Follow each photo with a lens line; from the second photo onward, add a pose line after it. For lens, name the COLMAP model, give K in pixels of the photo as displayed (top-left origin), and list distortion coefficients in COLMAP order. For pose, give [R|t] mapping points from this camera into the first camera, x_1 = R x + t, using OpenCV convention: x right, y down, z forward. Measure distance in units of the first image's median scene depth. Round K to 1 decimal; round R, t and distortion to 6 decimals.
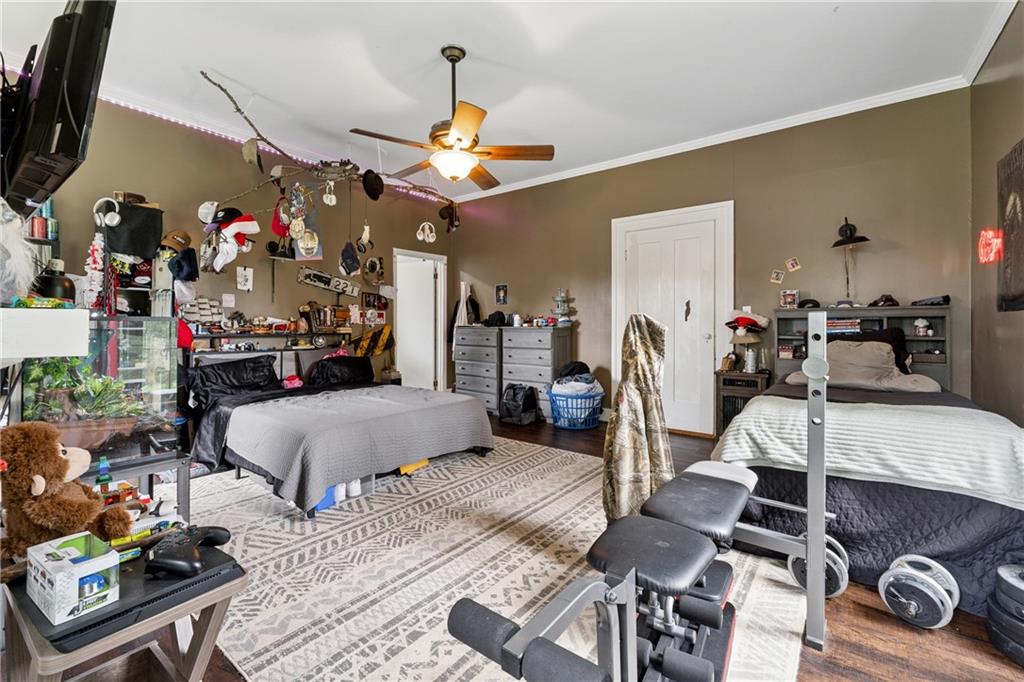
lens RADIAL K [[434.0, 0, 512.9], [0, 434.0, 330.9], [0, 0, 1]] dist [-0.008113, 0.000684]
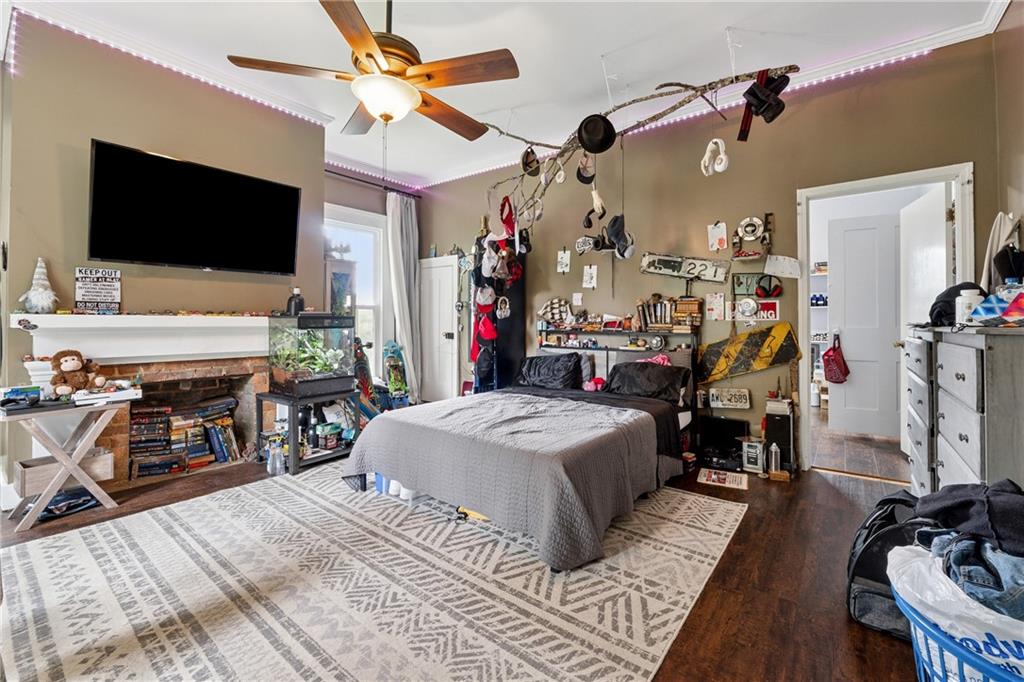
lens RADIAL K [[434.0, 0, 518.2], [0, 434.0, 319.9], [0, 0, 1]] dist [-0.008113, 0.000684]
pose [[0.007136, -0.006577, -0.999953, 0.567428], [-0.018243, 0.999811, -0.006706, -0.012131], [0.999808, 0.018289, 0.007015, 1.169689]]
